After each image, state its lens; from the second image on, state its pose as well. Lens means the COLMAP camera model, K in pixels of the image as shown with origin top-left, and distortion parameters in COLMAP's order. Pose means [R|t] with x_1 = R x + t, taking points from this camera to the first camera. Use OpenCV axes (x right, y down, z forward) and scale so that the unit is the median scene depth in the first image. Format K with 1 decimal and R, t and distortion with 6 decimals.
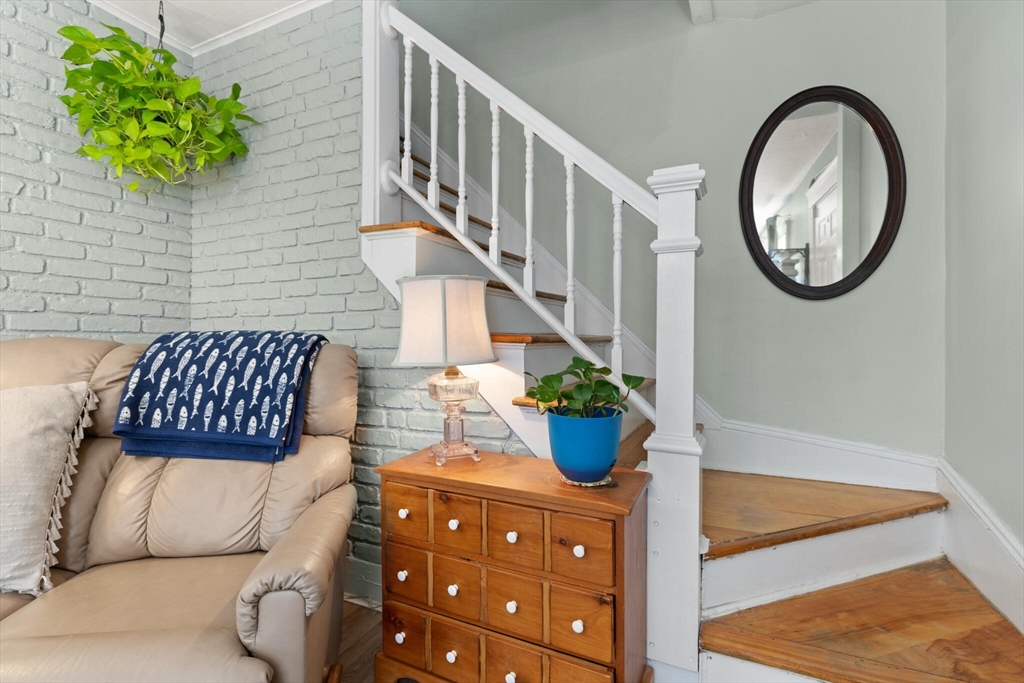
lens RADIAL K [[476.9, 0, 509.5], [0, 476.9, 339.4], [0, 0, 1]] dist [-0.000157, -0.000214]
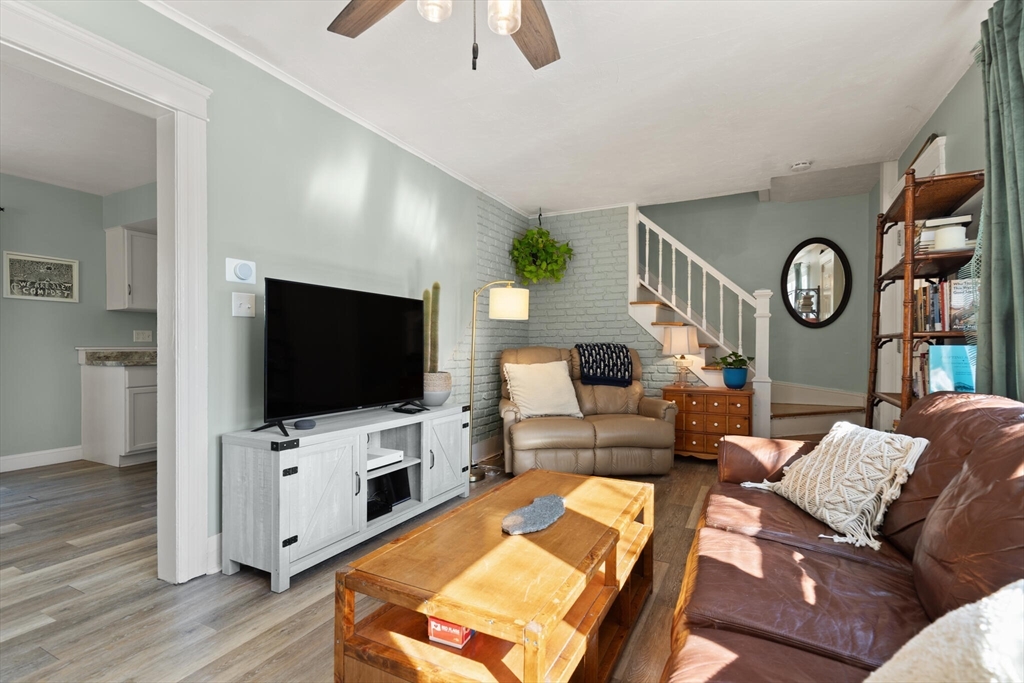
lens RADIAL K [[477.7, 0, 512.7], [0, 477.7, 347.9], [0, 0, 1]] dist [0.010770, -0.000775]
pose [[0.999299, -0.004046, -0.037207, -0.997521], [0.004465, 0.999927, 0.011192, -0.025598], [0.037159, -0.011350, 0.999245, -1.869758]]
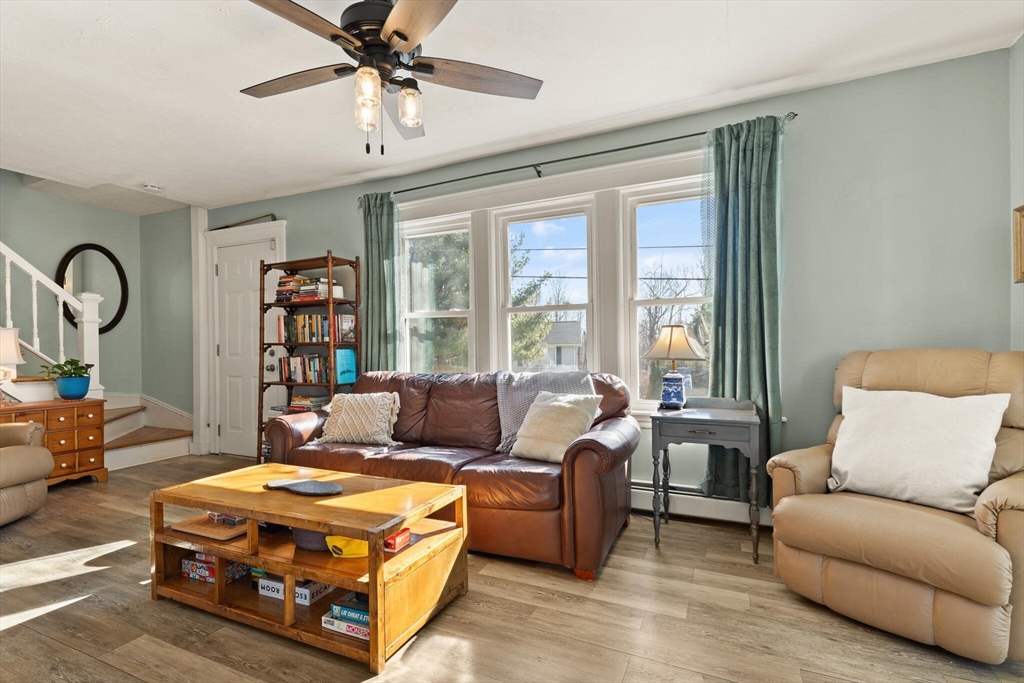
lens RADIAL K [[477.7, 0, 512.7], [0, 477.7, 347.9], [0, 0, 1]] dist [0.010770, -0.000775]
pose [[-0.016906, -0.003513, 0.999851, -2.317255], [0.002932, 0.999989, 0.003563, -0.026684], [-0.999853, 0.002991, -0.016896, -1.345409]]
